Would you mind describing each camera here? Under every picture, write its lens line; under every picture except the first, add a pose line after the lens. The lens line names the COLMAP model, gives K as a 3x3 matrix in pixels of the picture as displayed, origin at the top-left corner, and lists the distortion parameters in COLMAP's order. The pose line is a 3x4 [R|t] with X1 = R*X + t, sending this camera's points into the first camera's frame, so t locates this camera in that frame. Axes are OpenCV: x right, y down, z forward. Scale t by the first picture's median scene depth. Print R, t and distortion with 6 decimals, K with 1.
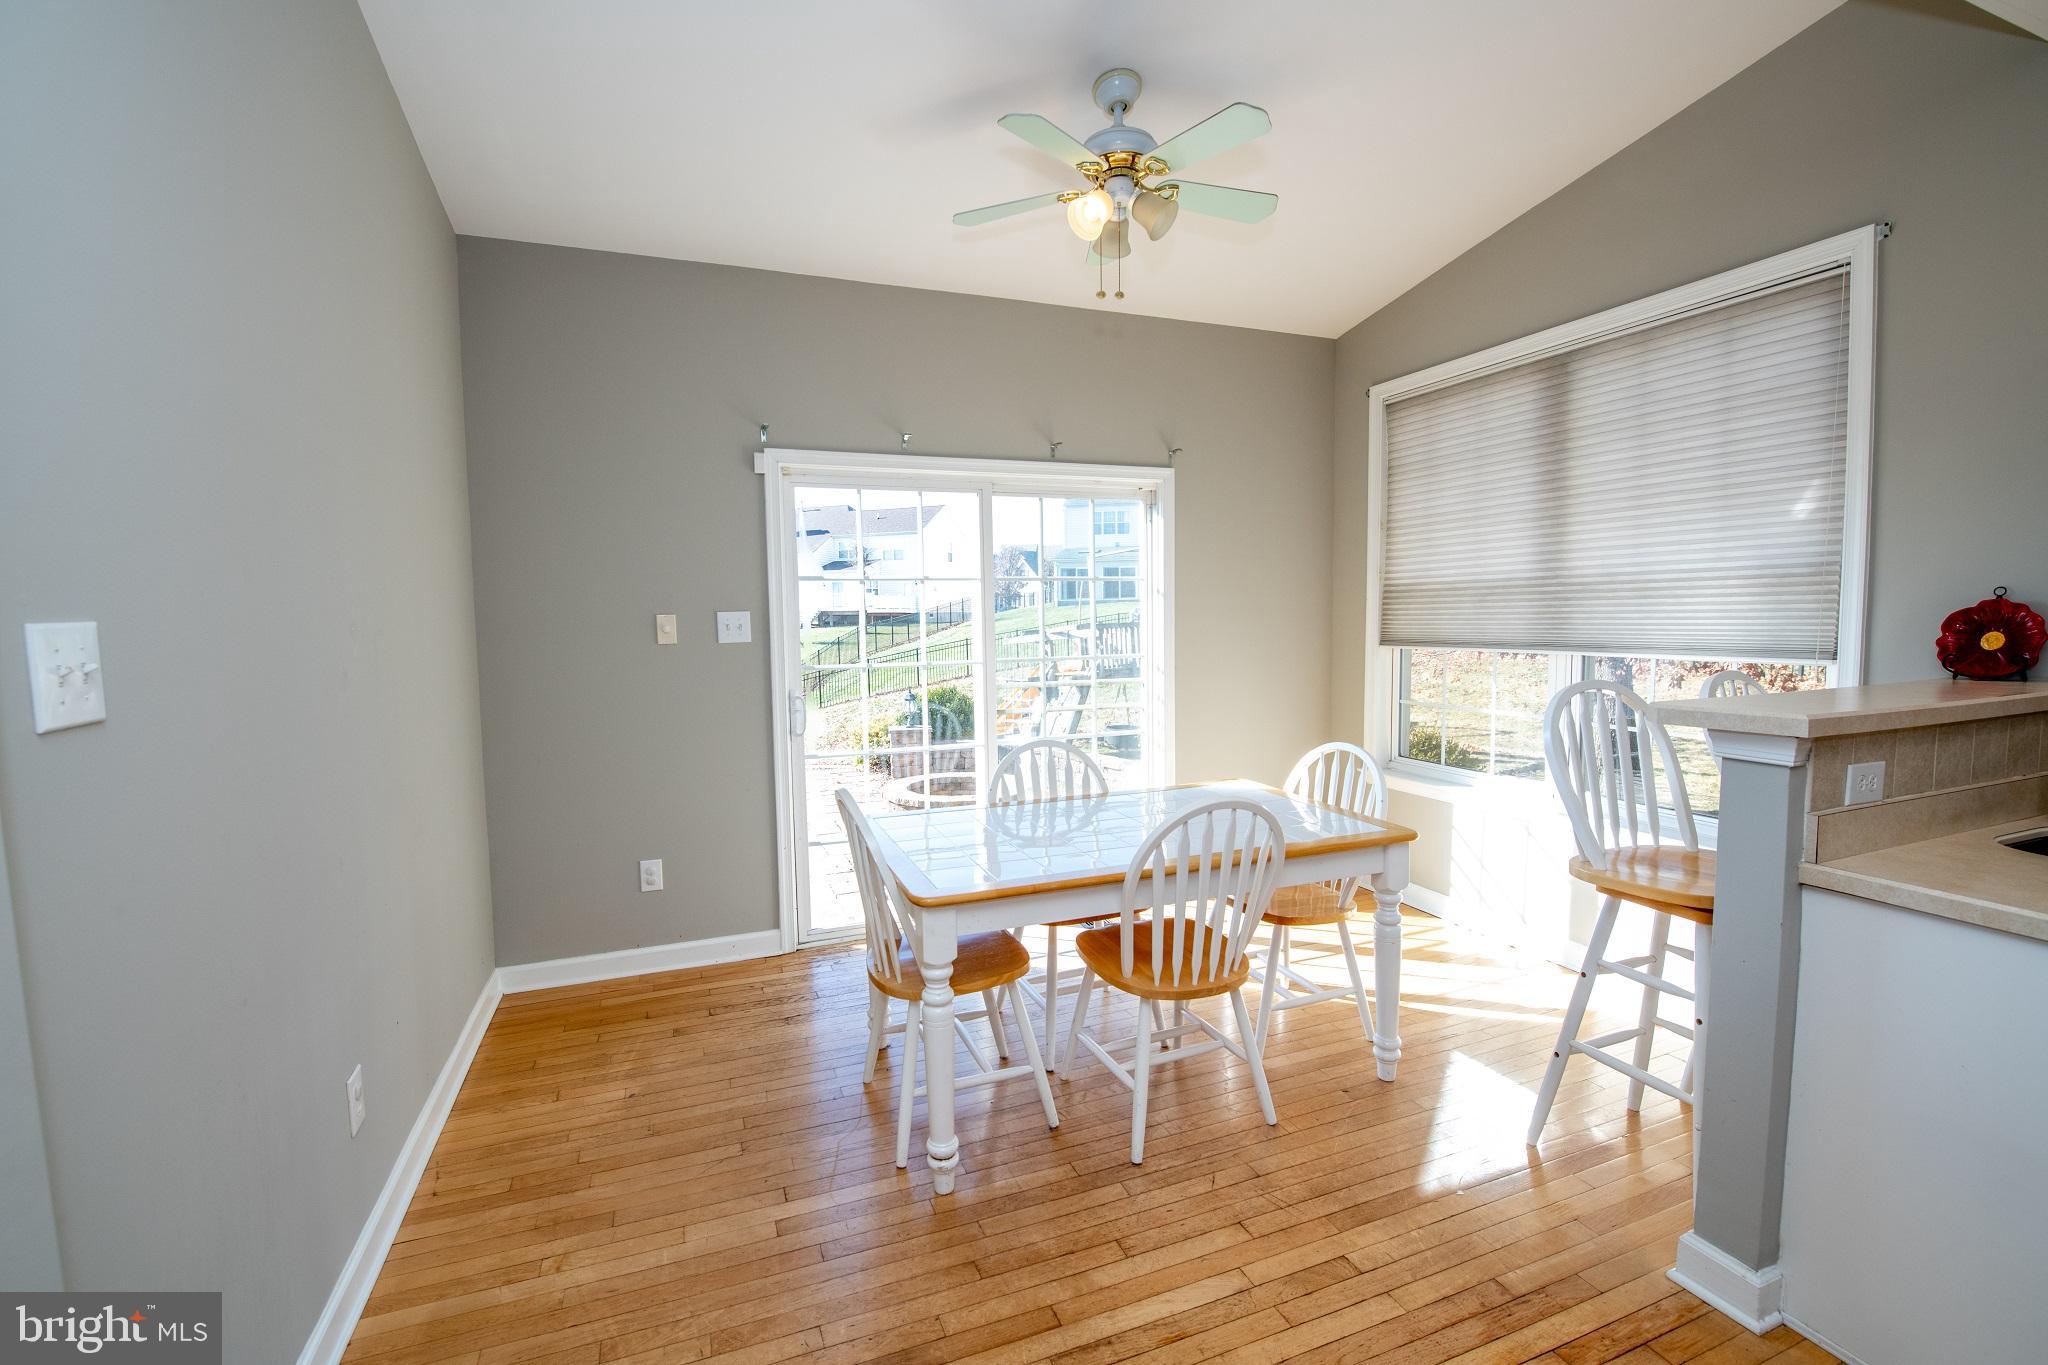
lens RADIAL K [[885.8, 0, 1015.9], [0, 885.8, 677.2], [0, 0, 1]] dist [-0.014633, -0.002466]
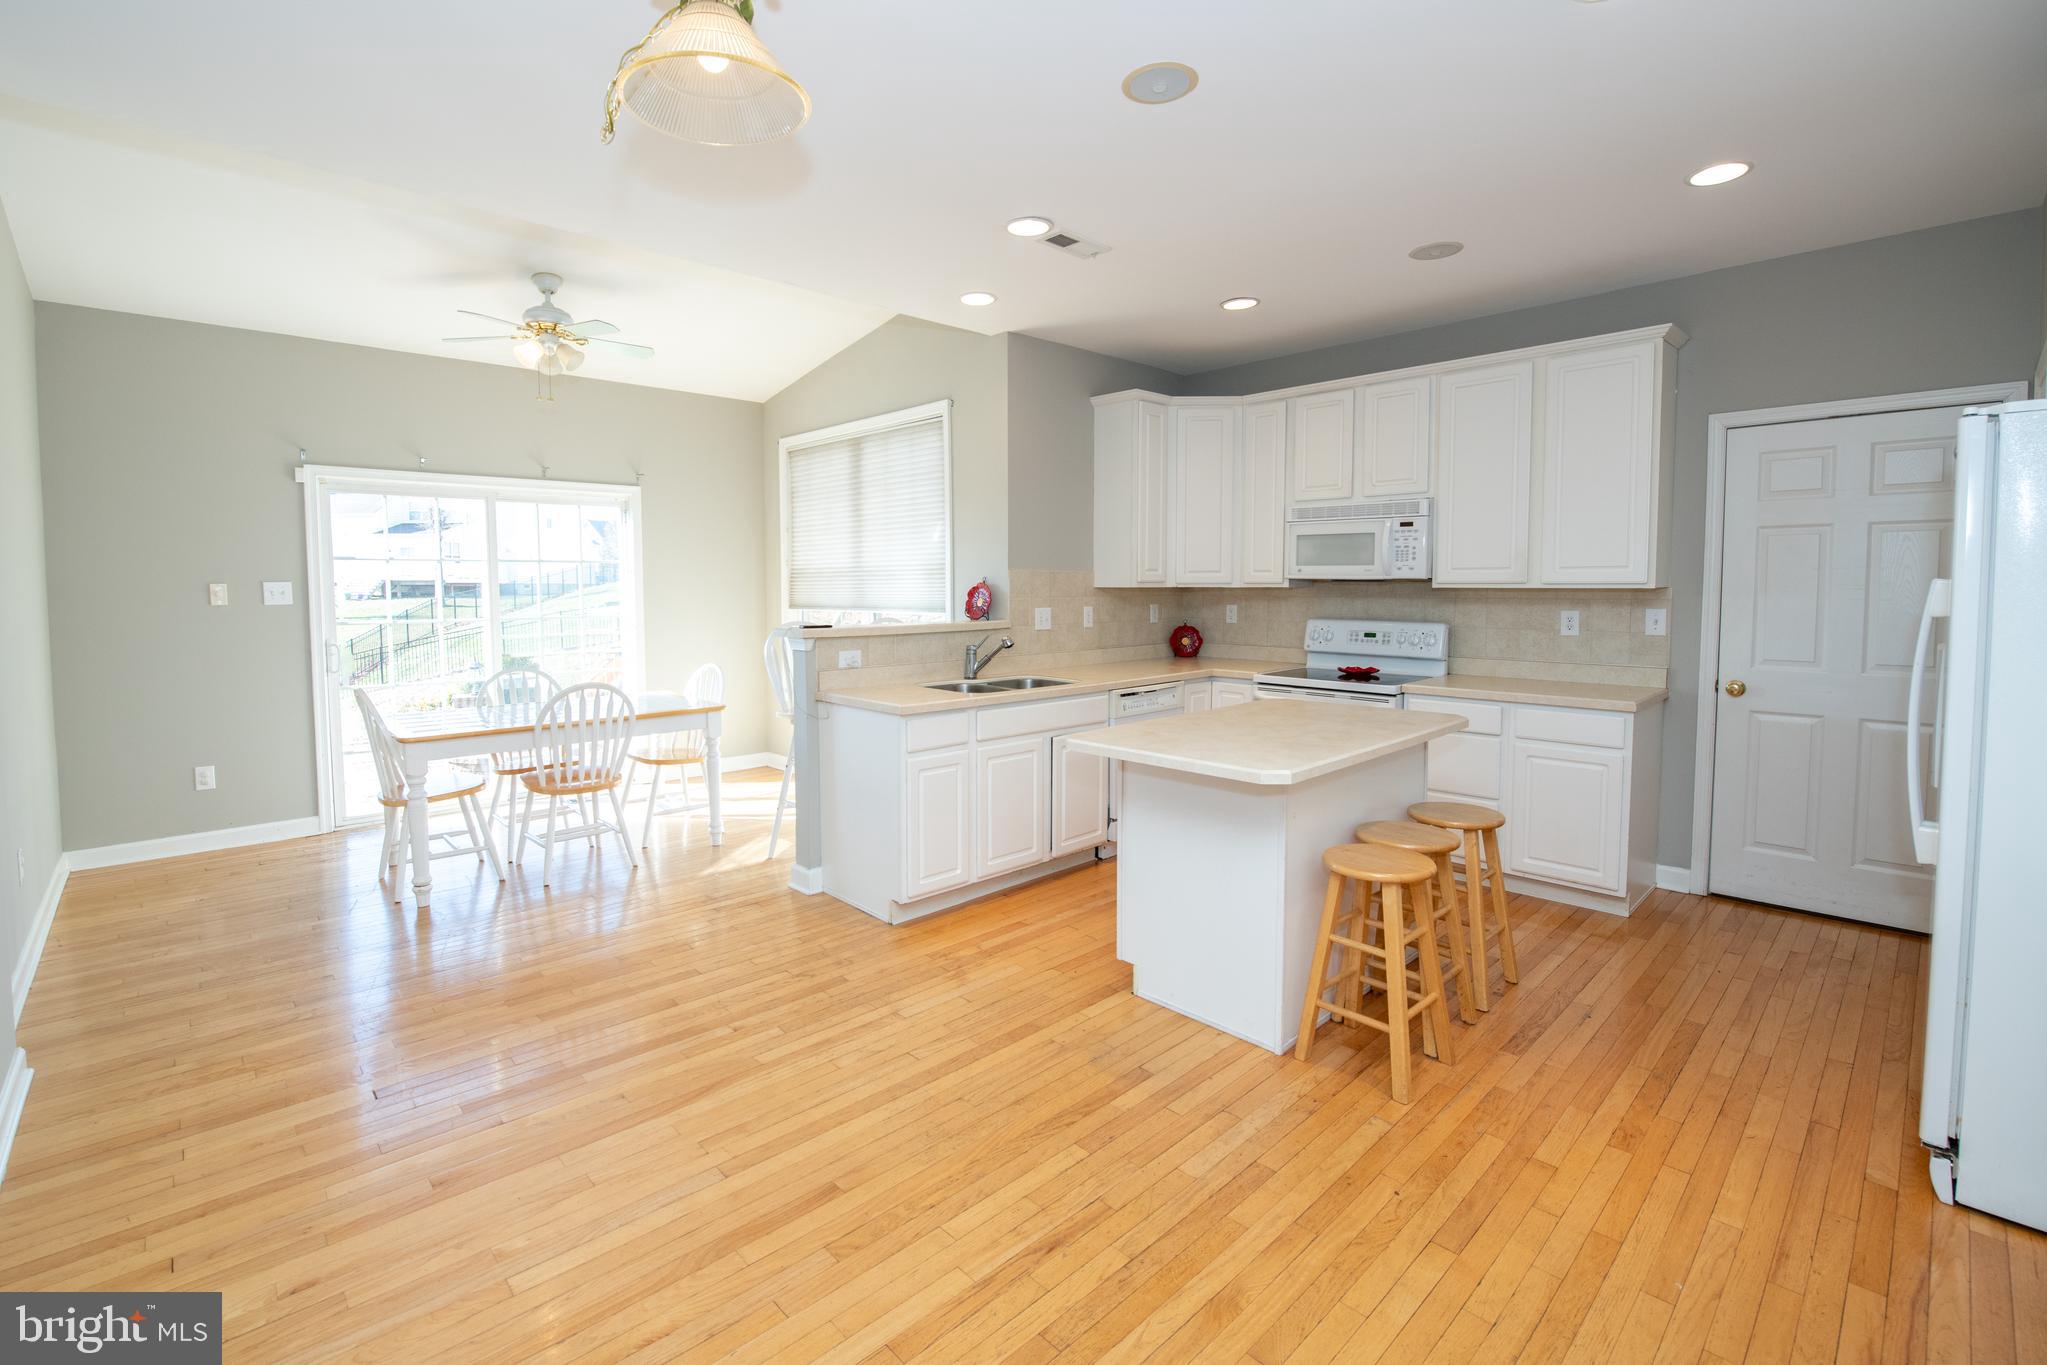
lens RADIAL K [[885.4, 0, 976.0], [0, 885.4, 638.4], [0, 0, 1]] dist [-0.014633, -0.002466]
pose [[0.932038, -0.010264, 0.362216, 0.269670], [0.015517, 0.999812, -0.011595, 0.063642], [-0.362029, 0.016428, 0.932022, -0.898447]]
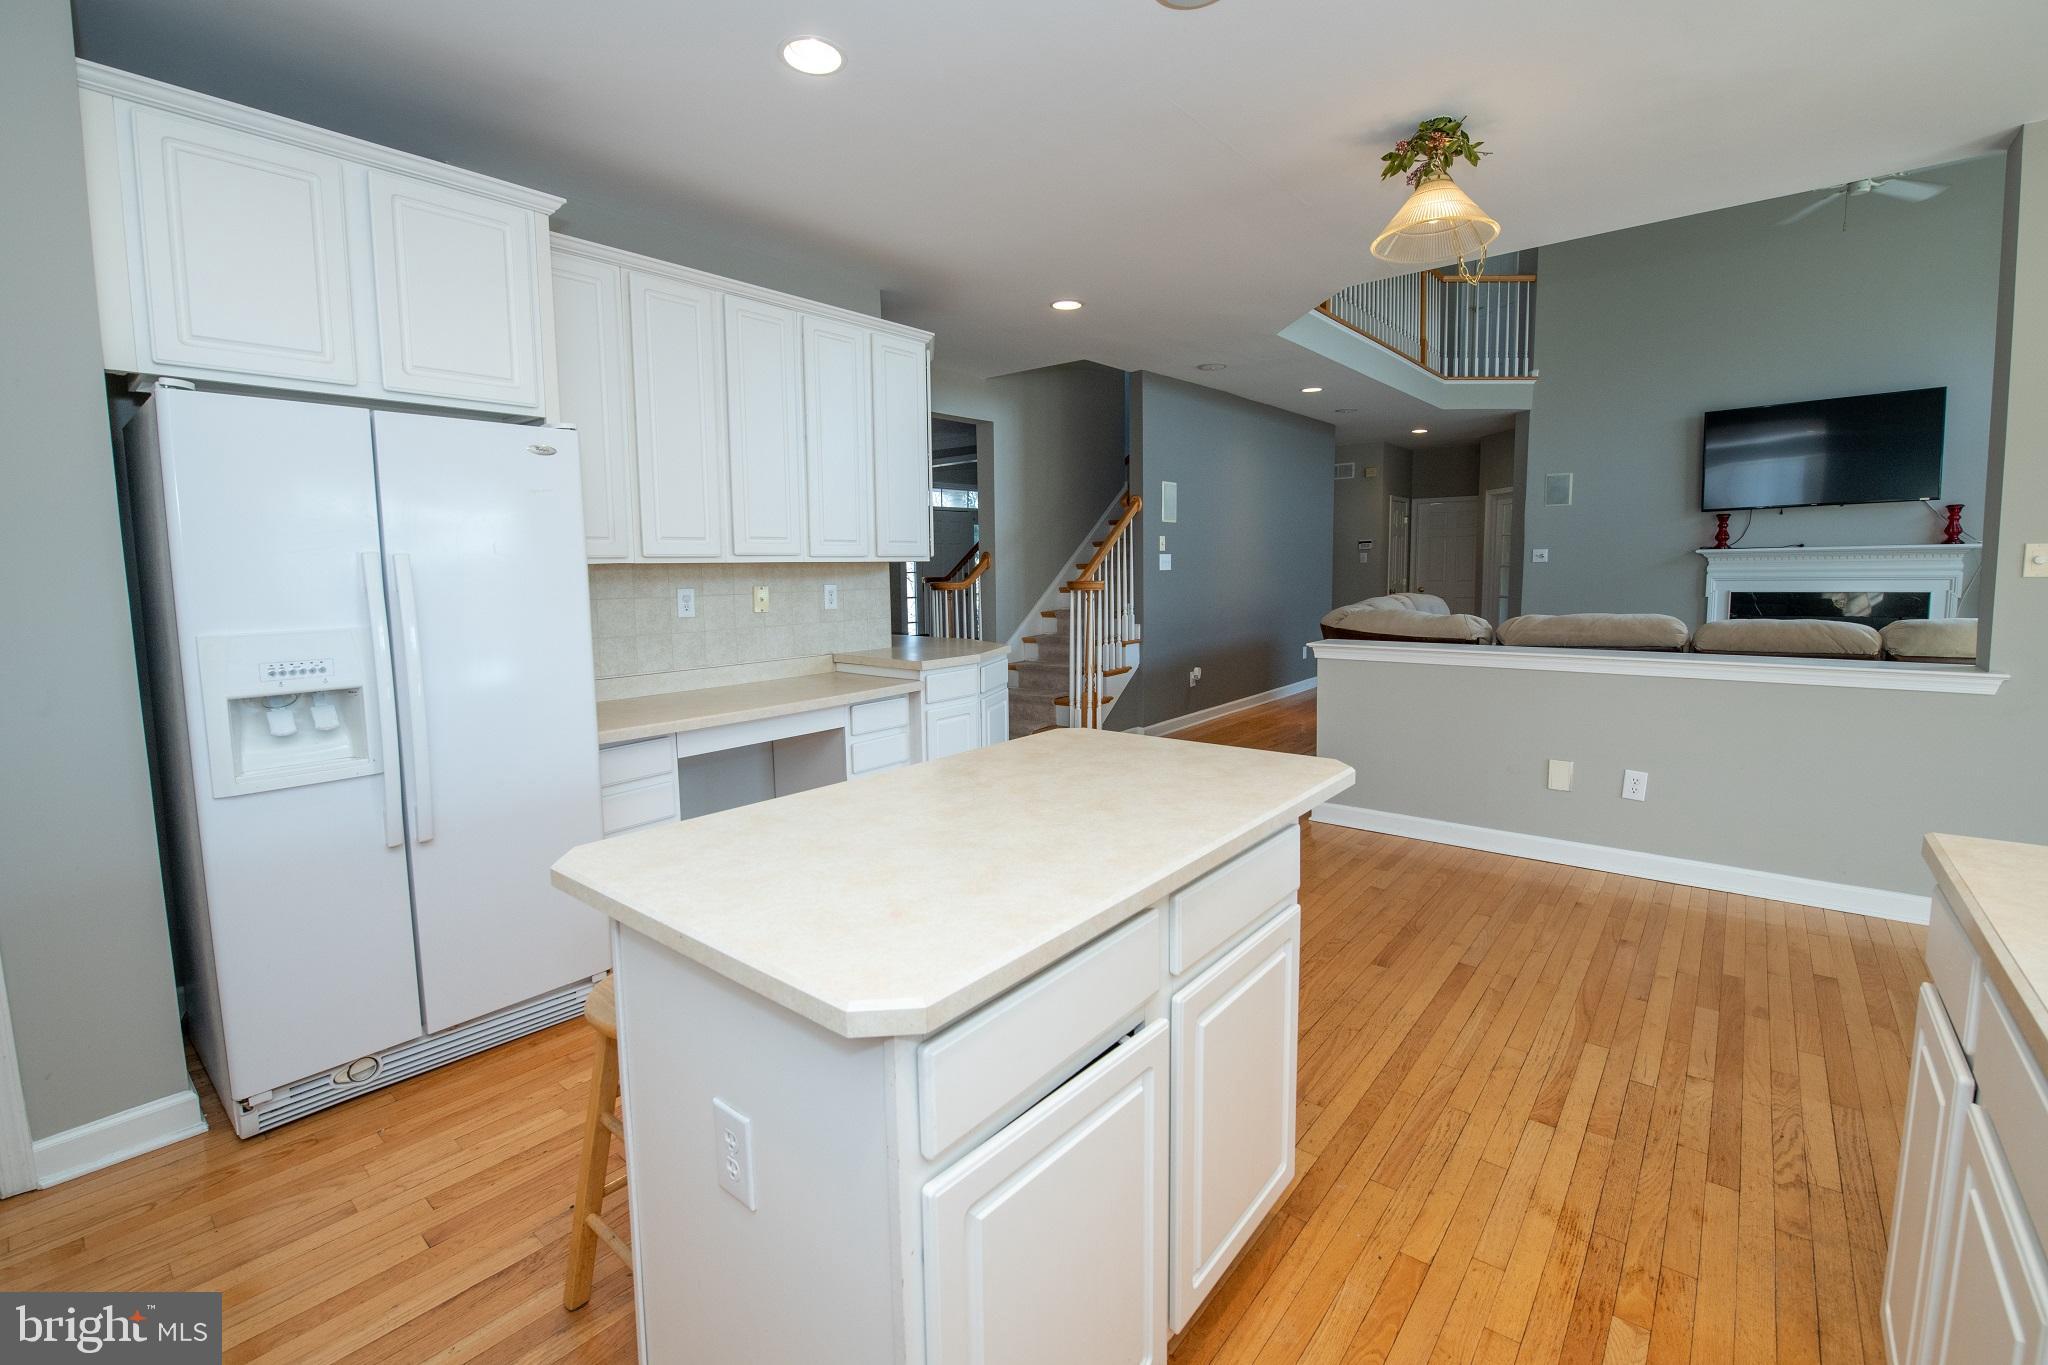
lens RADIAL K [[885.8, 0, 994.3], [0, 885.8, 660.3], [0, 0, 1]] dist [-0.014633, -0.002466]
pose [[-0.879849, 0.078152, -0.468784, 1.367133], [-0.005807, 0.984545, 0.175035, -0.038113], [0.475218, 0.156726, -0.865797, 0.566961]]
